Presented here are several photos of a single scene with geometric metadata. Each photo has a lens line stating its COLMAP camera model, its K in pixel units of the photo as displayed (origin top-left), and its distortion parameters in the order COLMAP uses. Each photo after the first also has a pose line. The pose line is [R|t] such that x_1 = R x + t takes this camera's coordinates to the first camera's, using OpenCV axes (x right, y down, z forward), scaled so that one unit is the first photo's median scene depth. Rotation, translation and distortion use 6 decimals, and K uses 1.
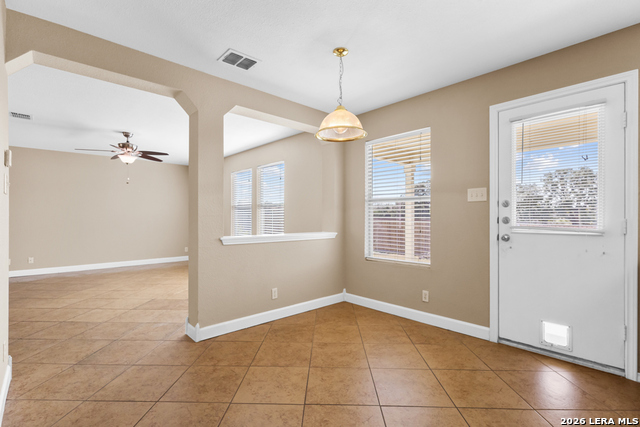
lens RADIAL K [[307.6, 0, 317.4], [0, 307.6, 217.4], [0, 0, 1]] dist [0.002571, 0.000644]
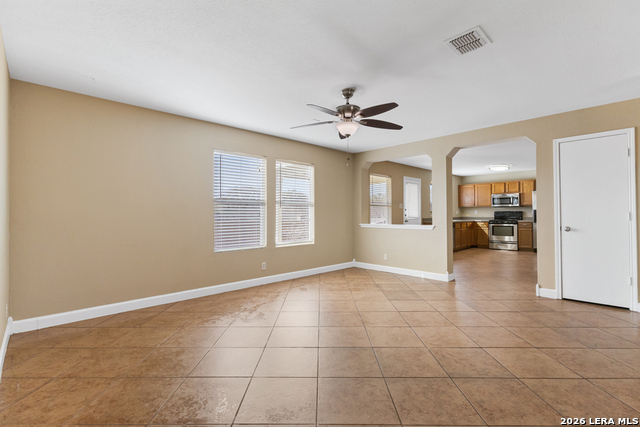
lens RADIAL K [[291.0, 0, 318.9], [0, 291.0, 211.7], [0, 0, 1]] dist [0.001021, 0.000059]
pose [[-0.025783, 0.011704, 0.999599, -2.173143], [0.005936, 0.999916, -0.011555, 0.004463], [-0.999650, 0.005635, -0.025850, 1.883155]]
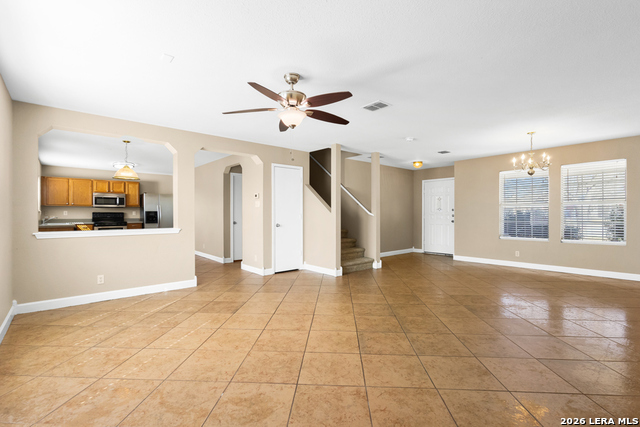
lens RADIAL K [[299.7, 0, 314.1], [0, 299.7, 213.0], [0, 0, 1]] dist [0.003372, 0.000491]
pose [[-0.999474, 0.003954, 0.032196, -1.182220], [0.003869, 0.999989, -0.002732, -0.002545], [-0.032207, -0.002606, -0.999478, 2.744844]]
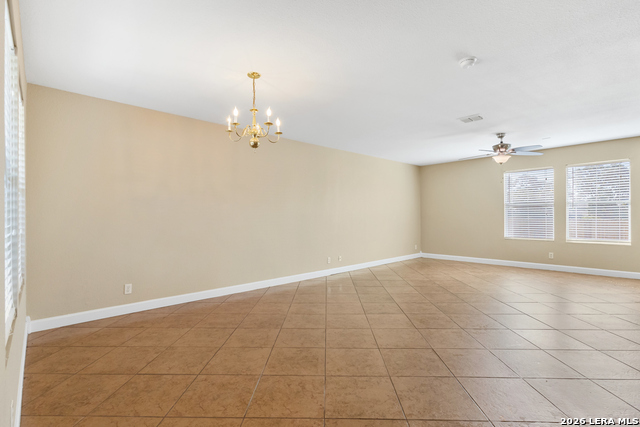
lens RADIAL K [[300.0, 0, 320.9], [0, 300.0, 216.5], [0, 0, 1]] dist [-0.001356, -0.000257]
pose [[0.999807, -0.003025, 0.019424, -2.161768], [0.002964, 0.999991, 0.003136, 0.003940], [-0.019433, -0.003078, 0.999806, 0.022870]]
